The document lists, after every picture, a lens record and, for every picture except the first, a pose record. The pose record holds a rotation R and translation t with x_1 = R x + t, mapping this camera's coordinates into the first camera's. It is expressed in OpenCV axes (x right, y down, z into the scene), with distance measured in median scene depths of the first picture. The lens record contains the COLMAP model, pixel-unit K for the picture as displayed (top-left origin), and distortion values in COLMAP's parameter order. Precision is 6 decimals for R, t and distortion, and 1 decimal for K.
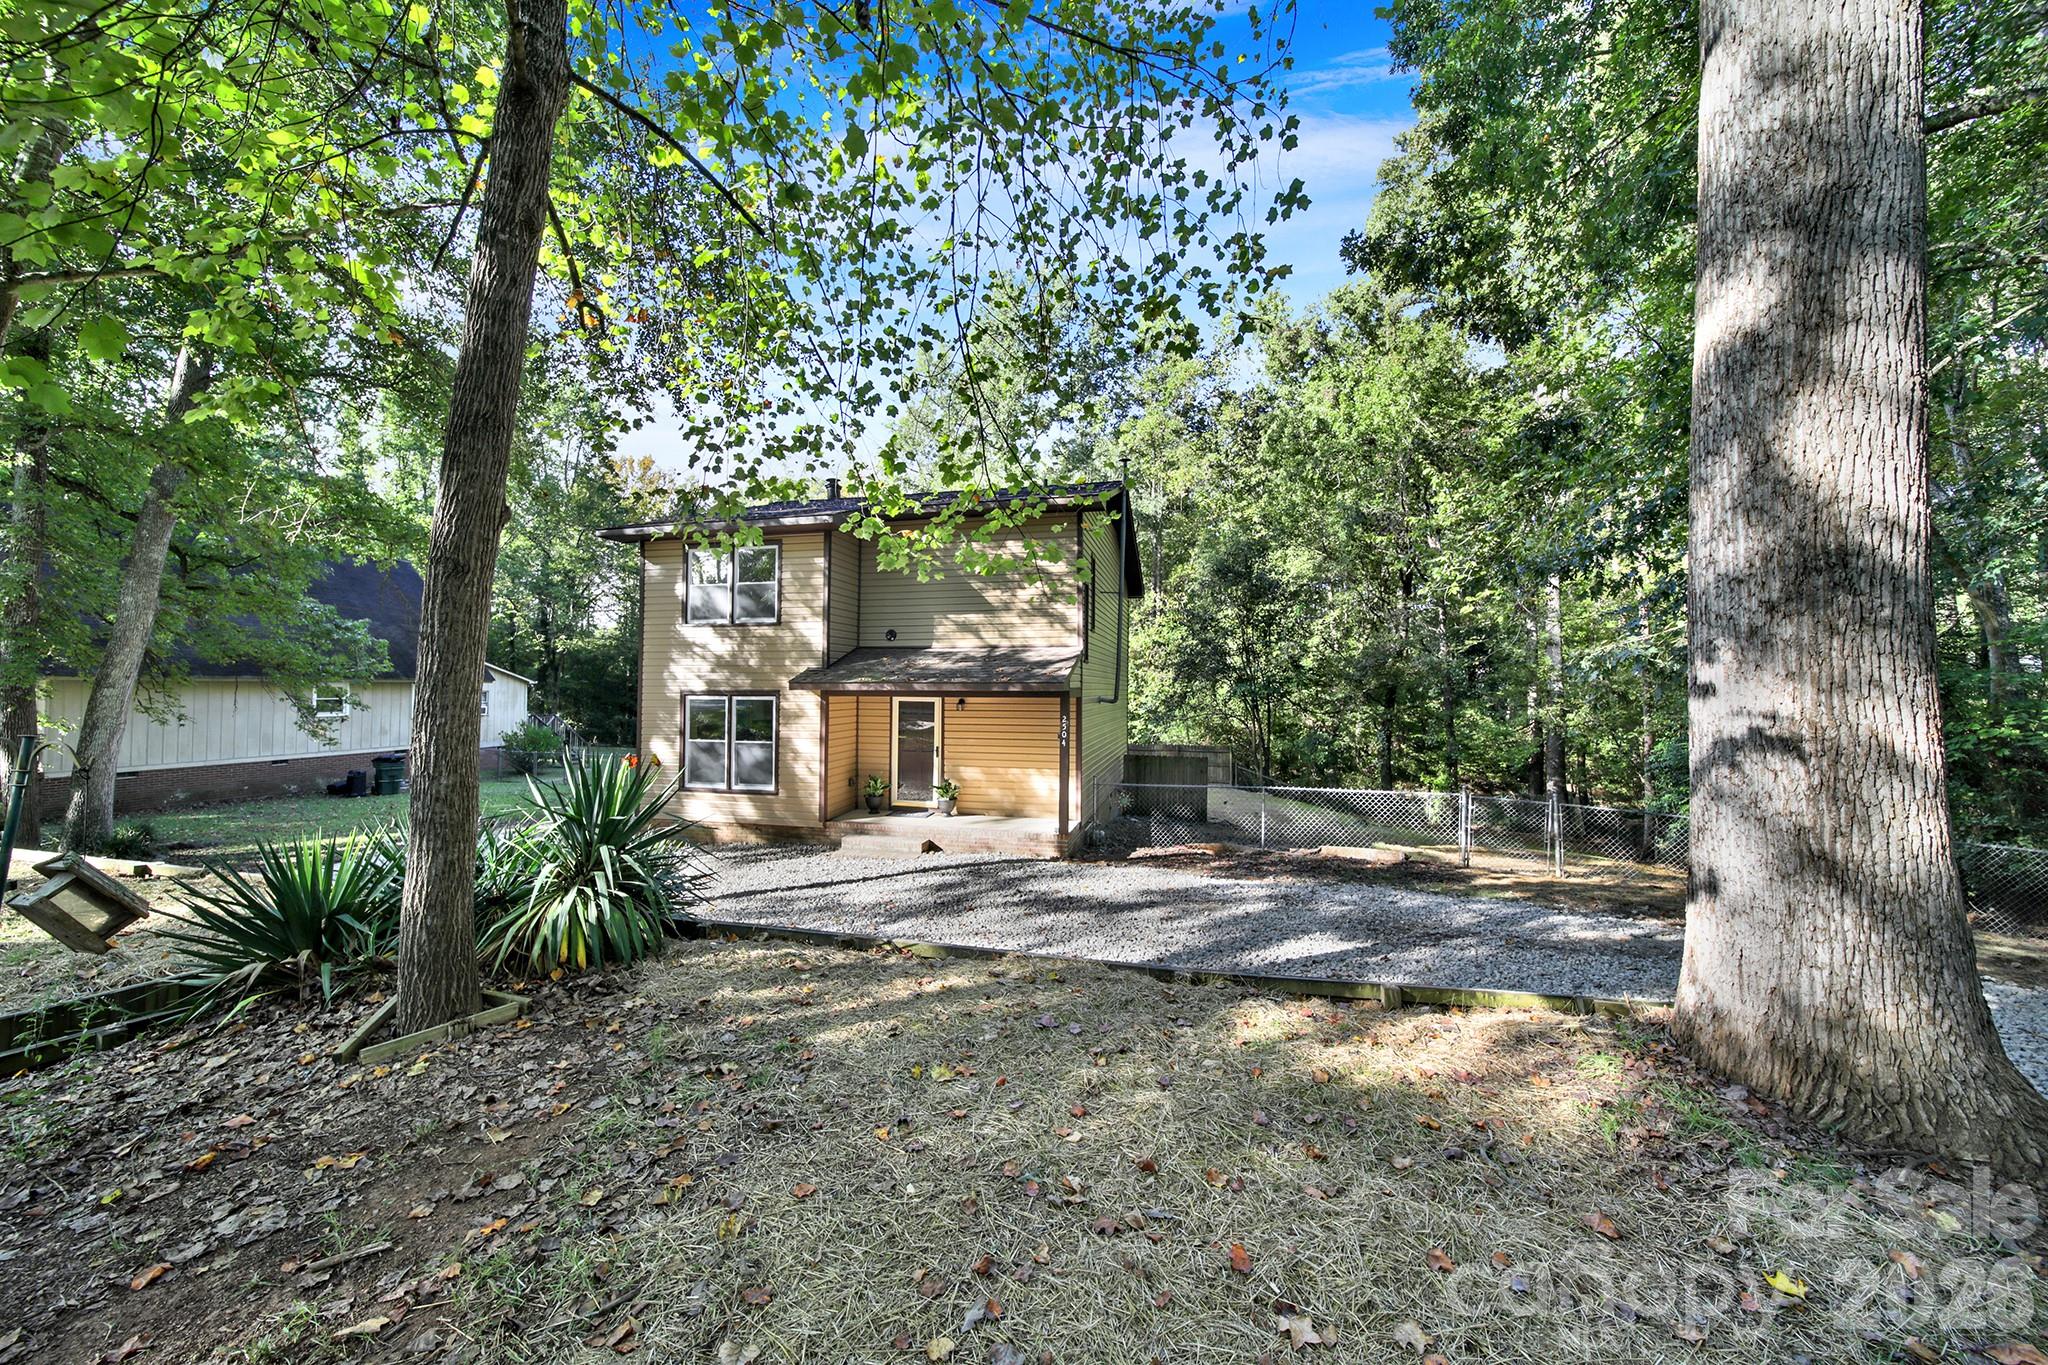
lens RADIAL K [[730.9, 0, 1021.5], [0, 730.9, 673.3], [0, 0, 1]] dist [0.000051, -0.000125]
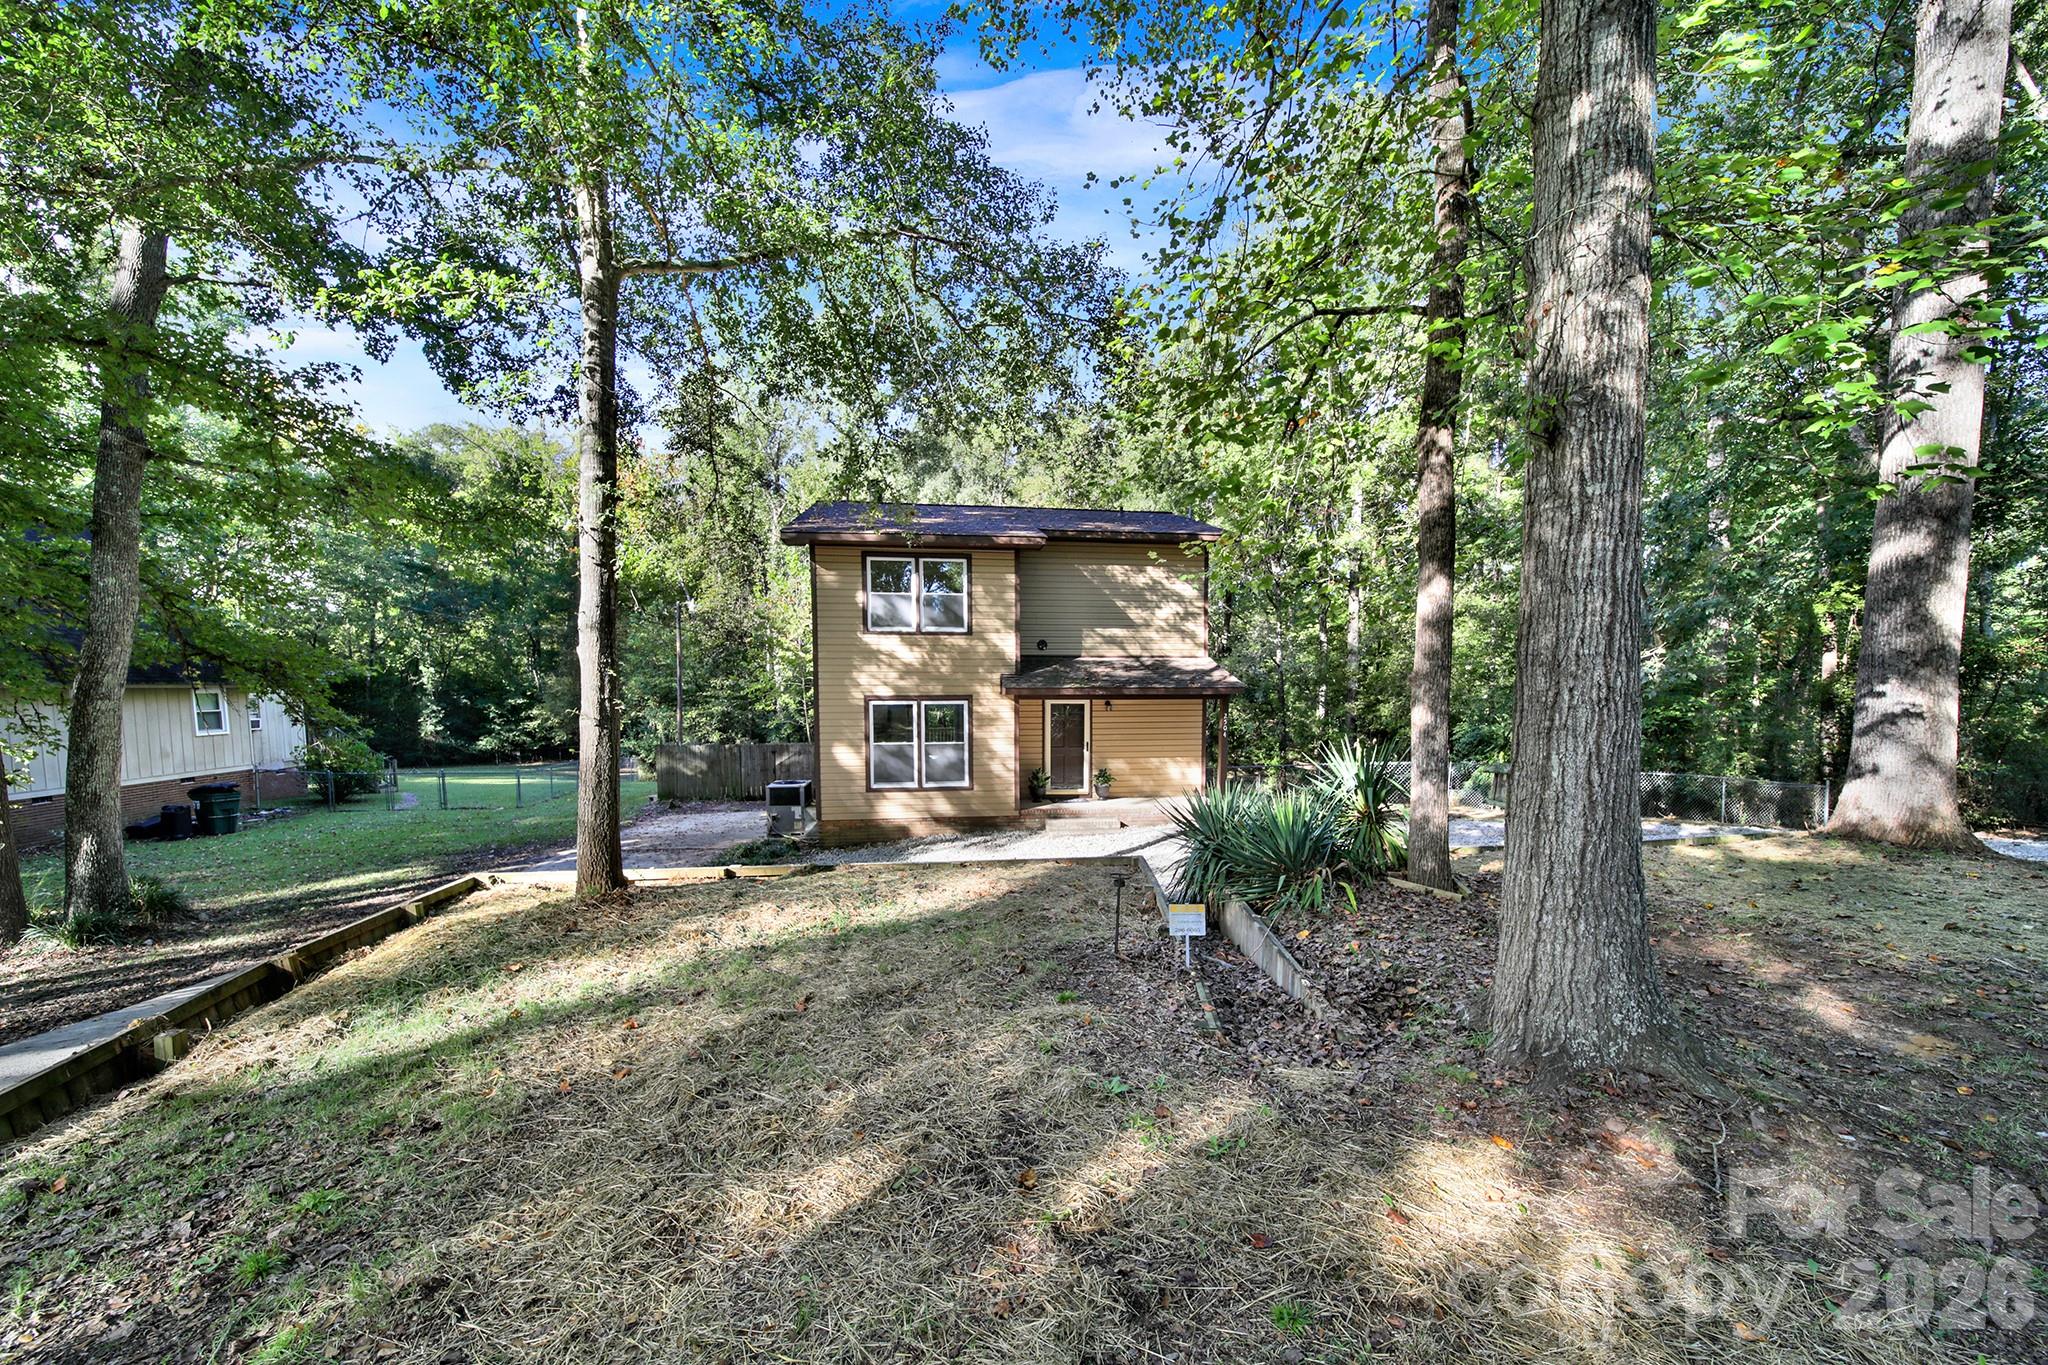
lens RADIAL K [[753.6, 0, 1023.9], [0, 753.6, 741.4], [0, 0, 1]] dist [0.000416, 0.000008]
pose [[0.928530, -0.031270, 0.369939, -0.671392], [-0.002771, 0.995835, 0.091130, -0.011107], [-0.371248, -0.085642, 0.924576, -0.079388]]
